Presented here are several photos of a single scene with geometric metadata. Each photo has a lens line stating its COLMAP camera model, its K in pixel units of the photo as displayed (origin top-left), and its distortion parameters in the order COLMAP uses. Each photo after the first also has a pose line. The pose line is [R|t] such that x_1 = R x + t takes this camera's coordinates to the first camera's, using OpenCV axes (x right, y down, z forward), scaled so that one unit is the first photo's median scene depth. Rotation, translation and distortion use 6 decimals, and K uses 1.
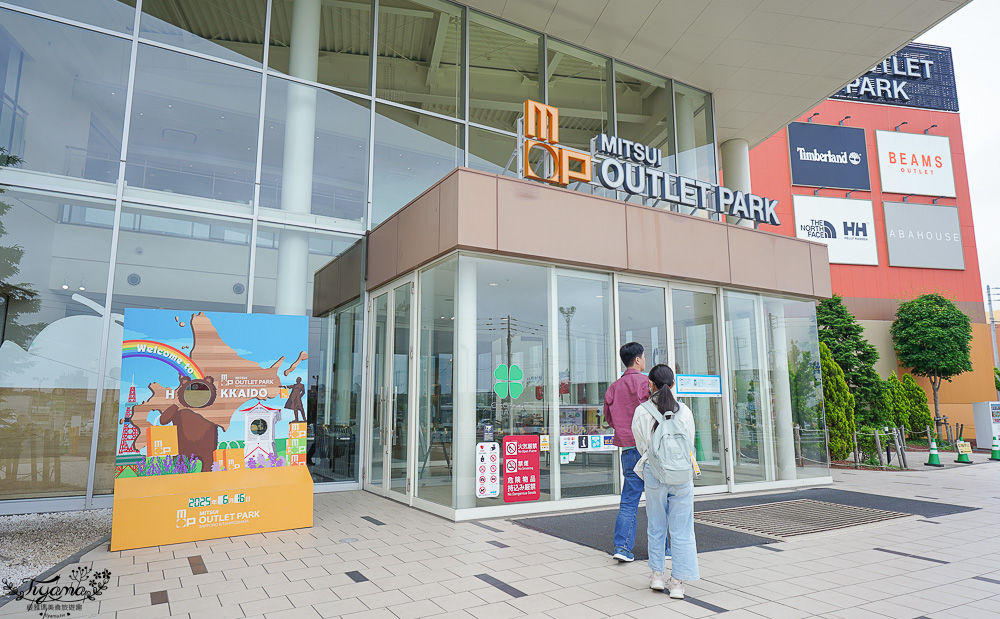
lens RADIAL K [[624.5, 0, 477.2], [0, 624.5, 313.4], [0, 0, 1]] dist [-0.001779, -0.000889]
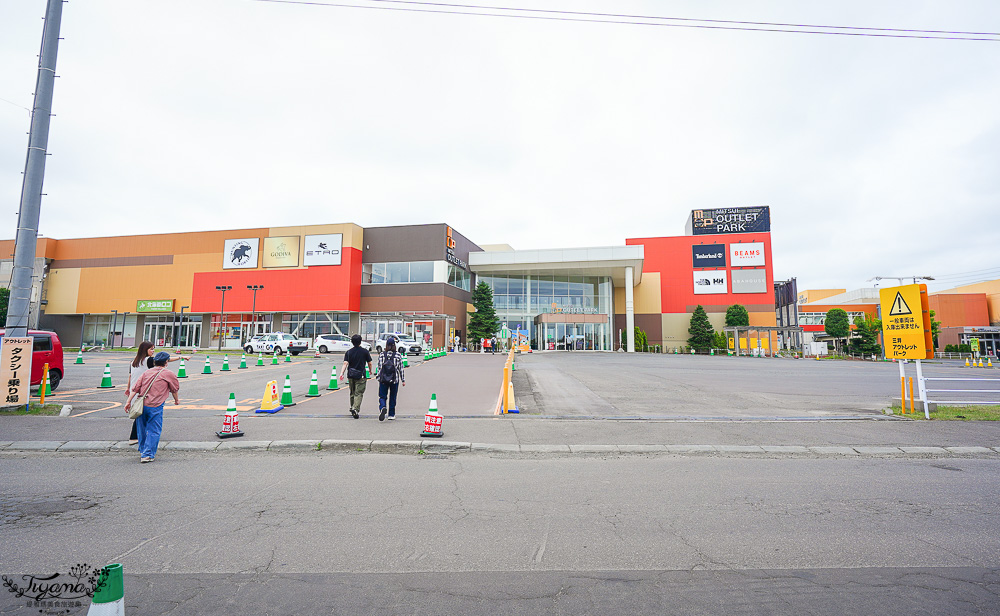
lens RADIAL K [[541.5, 0, 500.0], [0, 541.5, 288.9], [0, 0, 1]] dist [0.000424, 0.000031]
pose [[0.921115, -0.046188, -0.386540, 0.640001], [0.056498, 0.998285, 0.015348, -0.193701], [0.385168, -0.035976, 0.922145, -1.693504]]
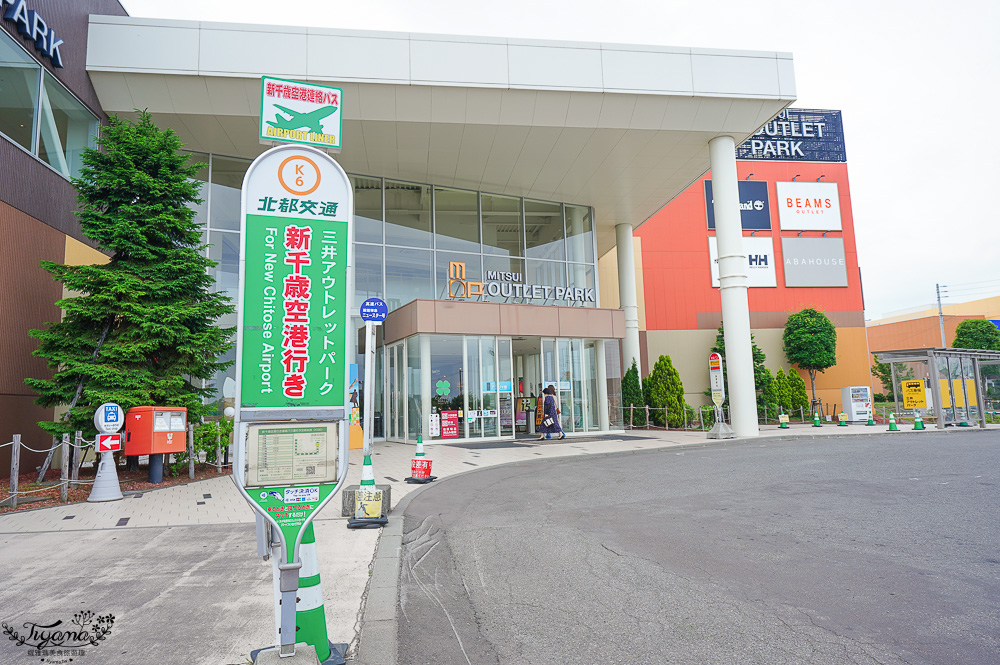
lens RADIAL K [[642.9, 0, 500.0], [0, 642.9, 332.5], [0, 0, 1]] dist [0.001316, -0.000033]
pose [[0.998860, -0.038255, -0.028570, 0.092296], [0.039123, 0.998770, 0.030468, -0.044535], [0.027369, -0.031551, 0.999127, -0.378494]]
